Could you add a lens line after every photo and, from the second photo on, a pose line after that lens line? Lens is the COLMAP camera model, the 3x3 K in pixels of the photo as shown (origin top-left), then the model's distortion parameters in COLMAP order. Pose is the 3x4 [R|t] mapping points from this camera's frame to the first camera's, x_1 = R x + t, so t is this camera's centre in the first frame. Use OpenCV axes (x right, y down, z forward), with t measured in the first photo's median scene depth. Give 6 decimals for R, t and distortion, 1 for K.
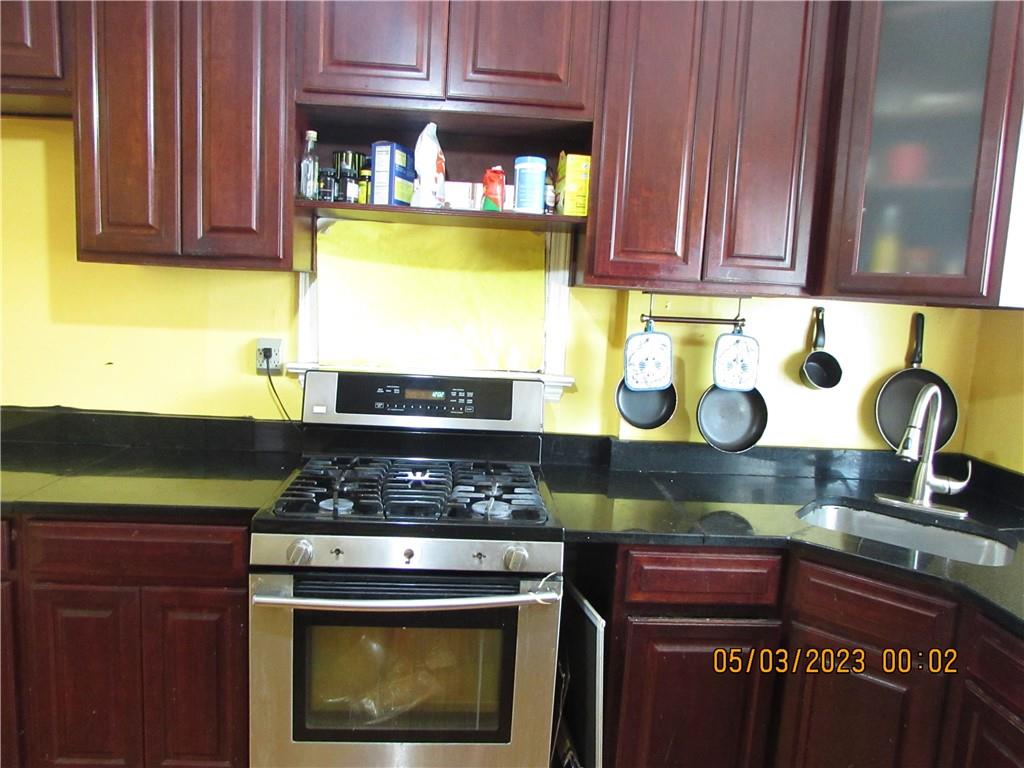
lens RADIAL K [[729.8, 0, 513.0], [0, 729.8, 385.2], [0, 0, 1]] dist [-0.023151, 0.010760]
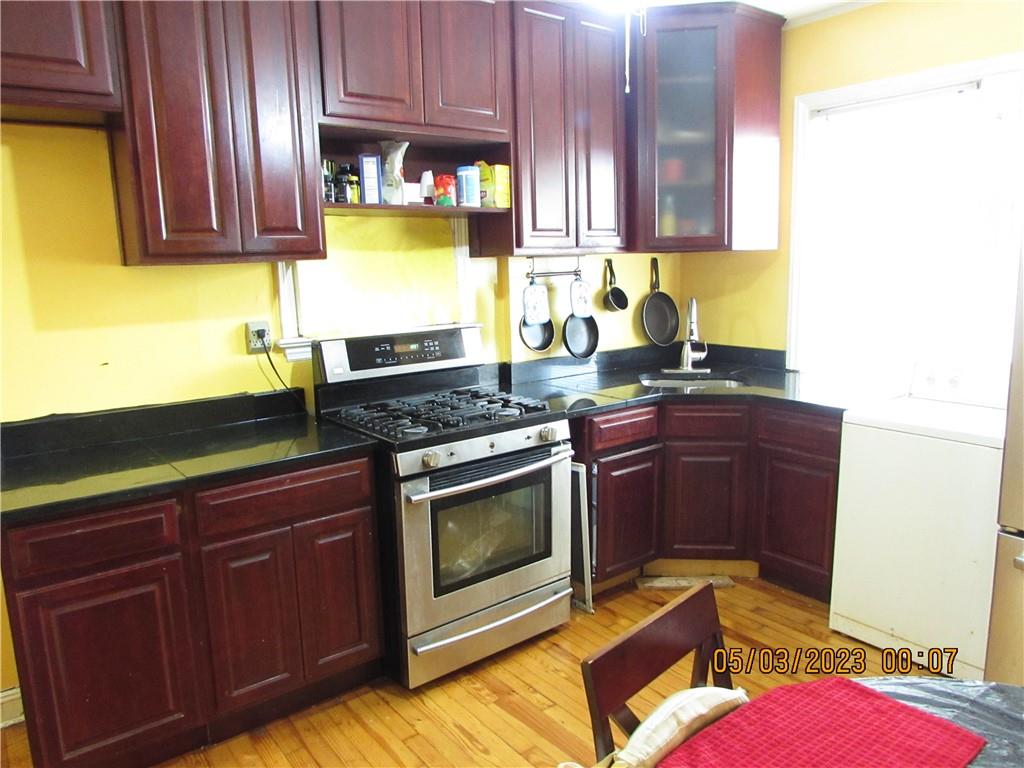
lens RADIAL K [[729.8, 0, 511.0], [0, 729.8, 383.2], [0, 0, 1]] dist [-0.023151, 0.010760]
pose [[0.822048, -0.166187, 0.544627, -0.717663], [0.142287, 0.986072, 0.086124, -0.010914], [-0.551354, 0.006695, 0.834245, -0.201251]]
